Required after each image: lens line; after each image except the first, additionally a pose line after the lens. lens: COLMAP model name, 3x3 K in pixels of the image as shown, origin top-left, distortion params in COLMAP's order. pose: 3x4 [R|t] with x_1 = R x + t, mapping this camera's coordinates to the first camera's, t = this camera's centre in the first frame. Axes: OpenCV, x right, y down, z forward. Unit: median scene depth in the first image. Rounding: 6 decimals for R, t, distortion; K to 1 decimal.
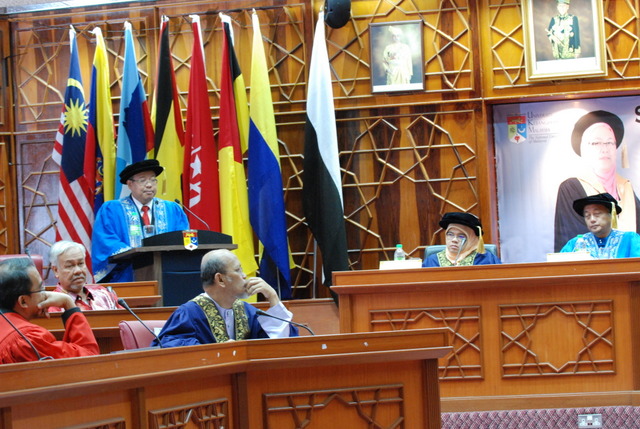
lens RADIAL K [[1933.3, 0, 320.0], [0, 1933.3, 214.5], [0, 0, 1]] dist [-0.305500, 0.314026]
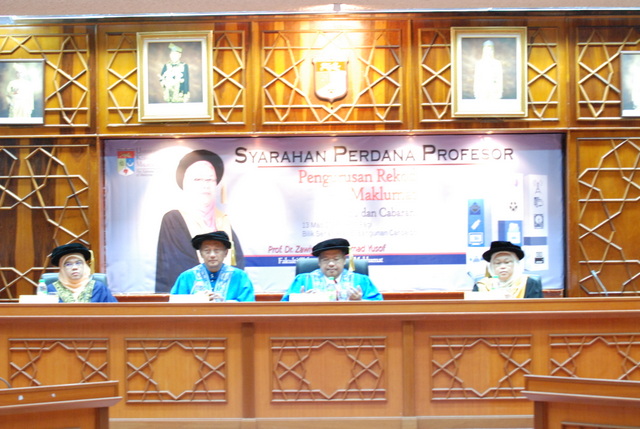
lens RADIAL K [[2099.6, 0, 320.0], [0, 2099.6, 214.5], [0, 0, 1]] dist [-0.435772, 0.480789]
pose [[0.966442, 0.033782, 0.254655, -0.093049], [-0.043268, 0.998559, 0.031740, -0.058197], [-0.253216, -0.041693, 0.966511, -0.174418]]
